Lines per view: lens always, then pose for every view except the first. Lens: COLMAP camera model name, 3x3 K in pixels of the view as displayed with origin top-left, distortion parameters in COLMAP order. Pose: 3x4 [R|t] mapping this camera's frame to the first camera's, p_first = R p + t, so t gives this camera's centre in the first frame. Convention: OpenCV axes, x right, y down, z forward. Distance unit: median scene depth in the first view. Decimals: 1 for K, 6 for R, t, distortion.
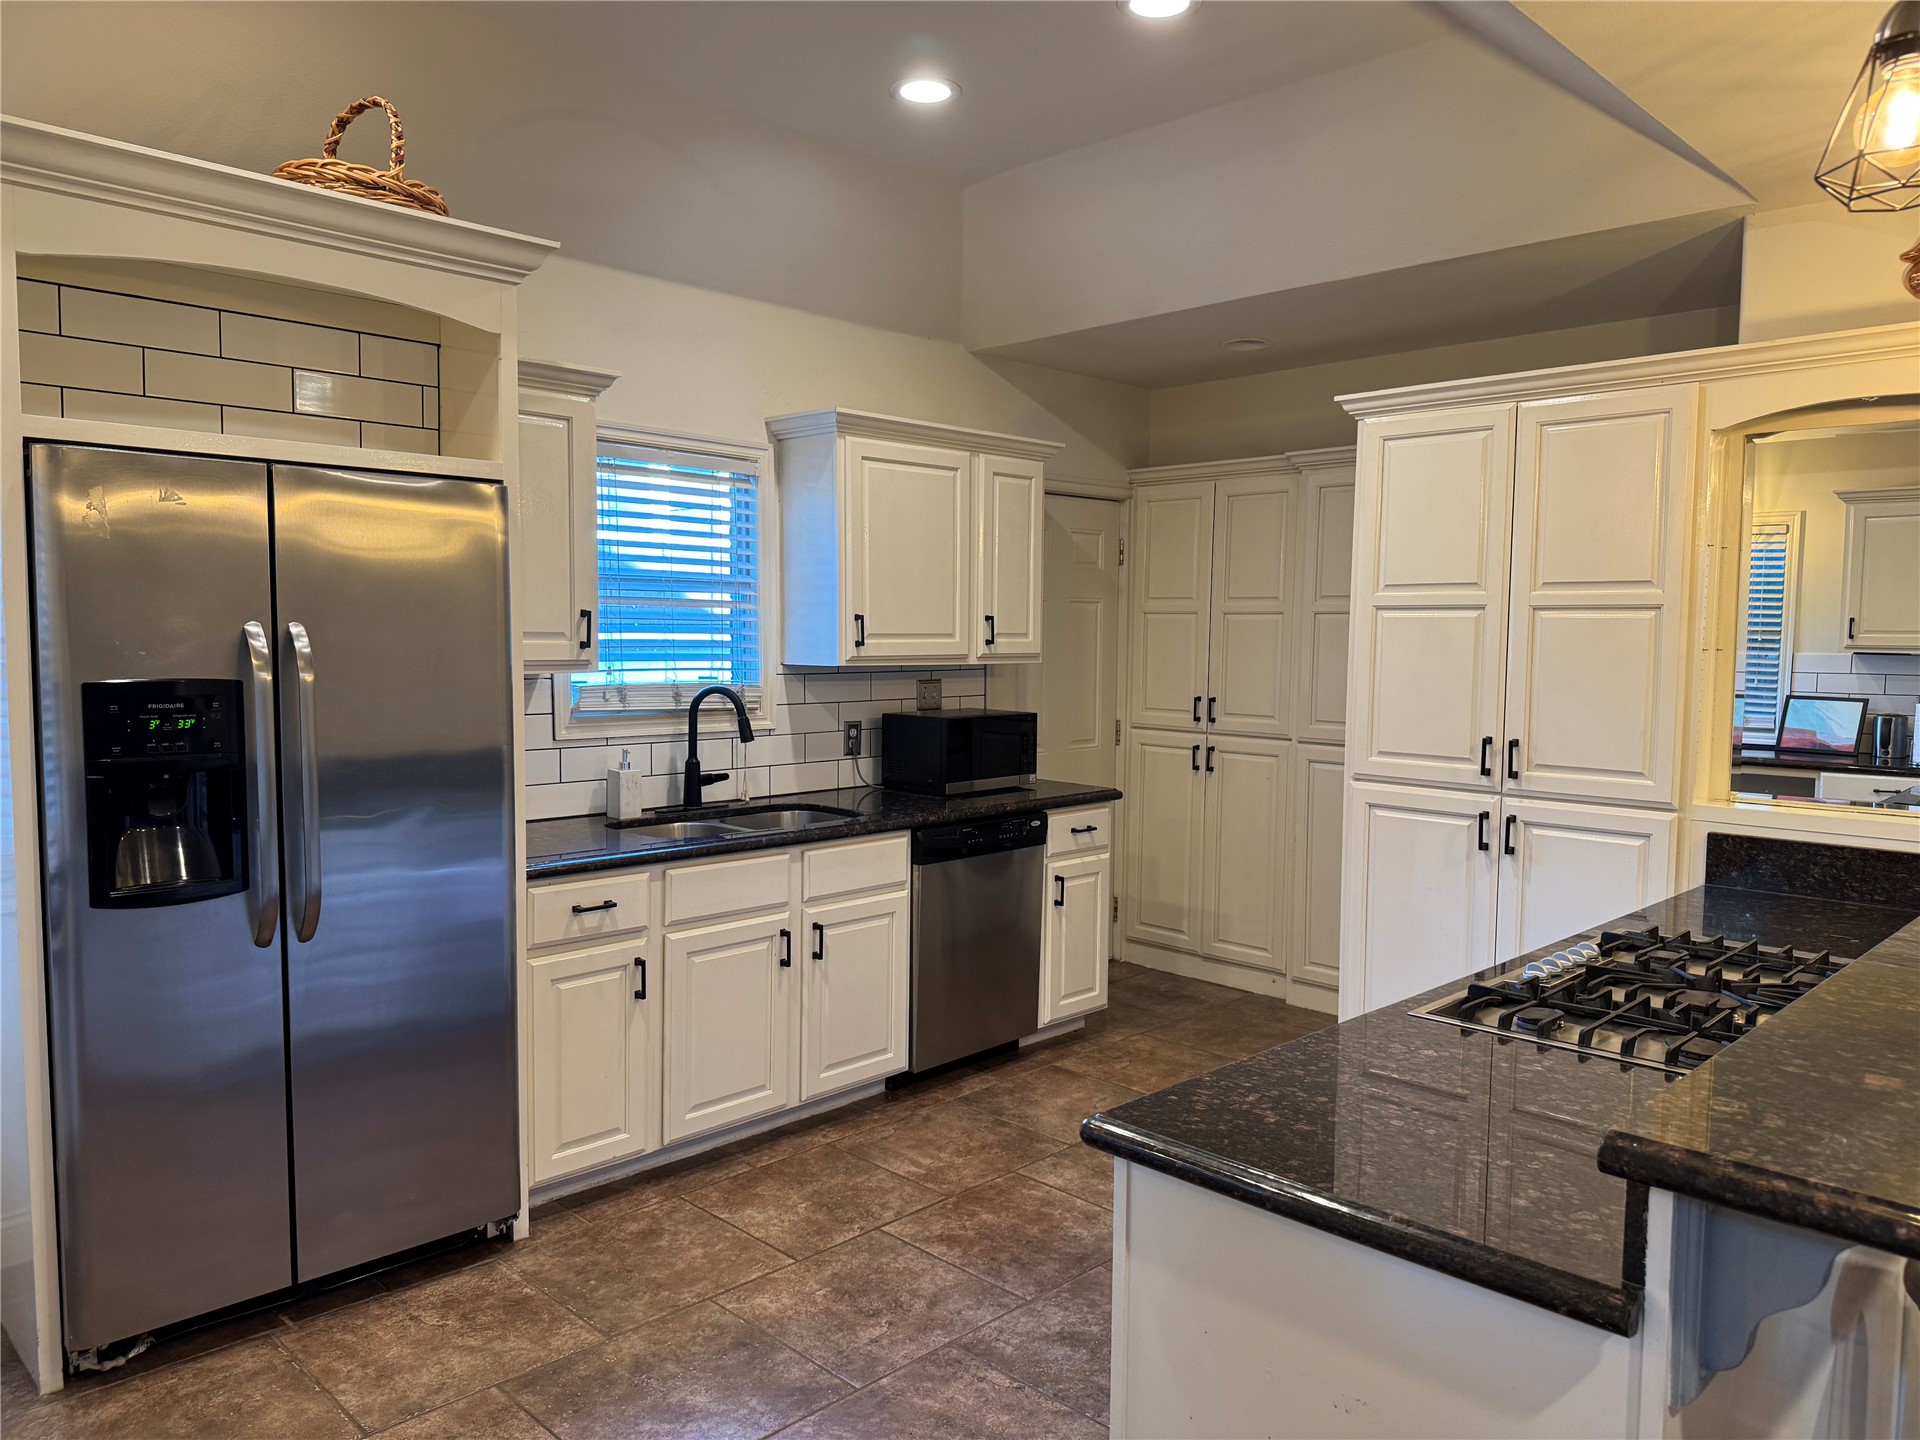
lens RADIAL K [[1346.7, 0, 960.0], [0, 1346.7, 720.0], [0, 0, 1]] dist [0.121643, -0.105020]
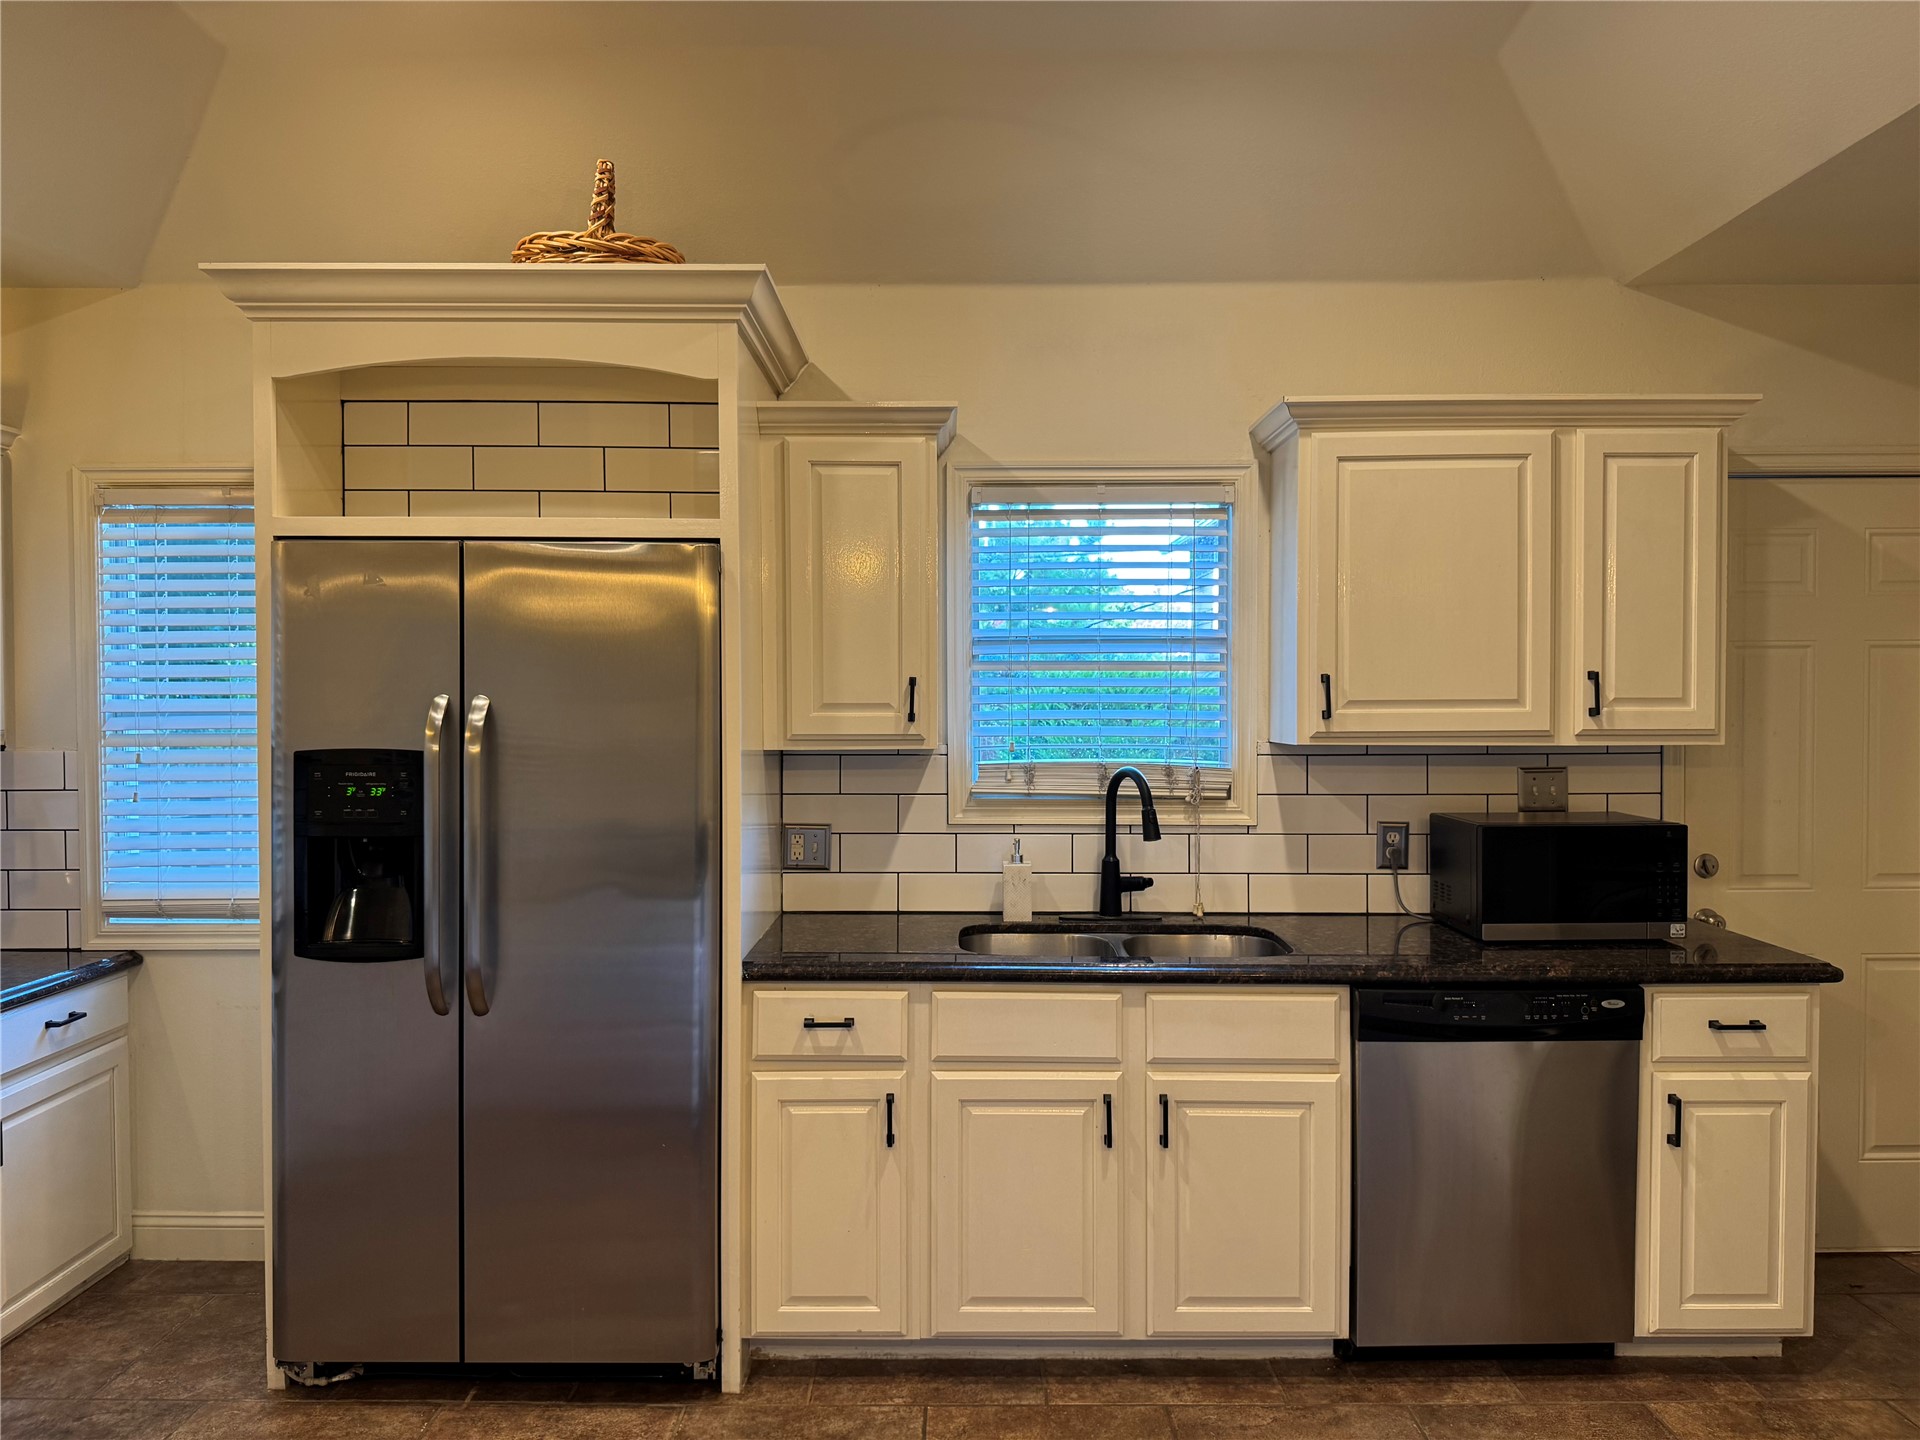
lens RADIAL K [[1369.1, 0, 962.4], [0, 1369.1, 727.7], [0, 0, 1]] dist [0.128475, -0.168571]
pose [[0.709502, 0.007544, -0.704663, 0.323573], [-0.040708, 0.998712, -0.030295, -0.020370], [0.703527, 0.050180, 0.708895, 0.353843]]
